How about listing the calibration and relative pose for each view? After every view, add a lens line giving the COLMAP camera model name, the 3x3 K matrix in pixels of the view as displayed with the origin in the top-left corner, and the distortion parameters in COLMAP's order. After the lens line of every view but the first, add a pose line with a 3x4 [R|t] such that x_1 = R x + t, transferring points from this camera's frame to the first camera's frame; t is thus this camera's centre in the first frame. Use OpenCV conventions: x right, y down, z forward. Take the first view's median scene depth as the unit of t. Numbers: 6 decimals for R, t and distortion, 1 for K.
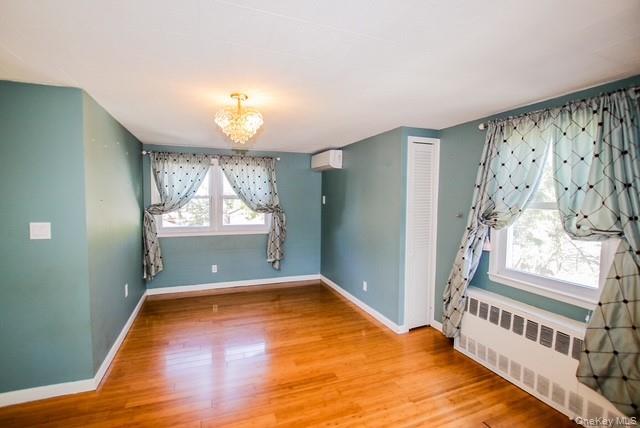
lens RADIAL K [[297.4, 0, 316.8], [0, 297.4, 214.6], [0, 0, 1]] dist [-0.037051, 0.005298]
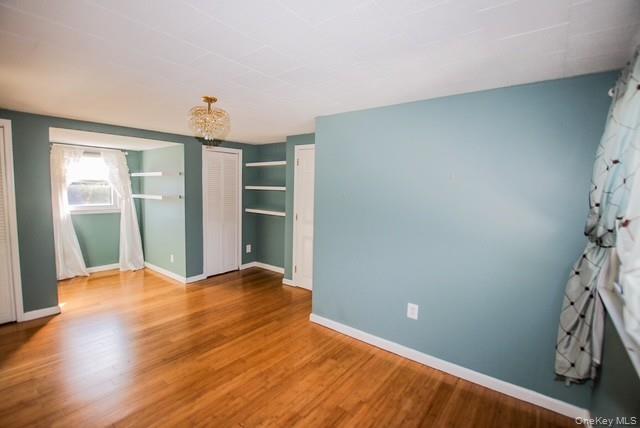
lens RADIAL K [[297.4, 0, 316.8], [0, 297.4, 214.6], [0, 0, 1]] dist [-0.037051, 0.005298]
pose [[-0.863910, 0.016681, -0.503369, -0.034649], [-0.057798, 0.989565, 0.131989, -0.109452], [0.500318, 0.143121, -0.853931, 1.840216]]
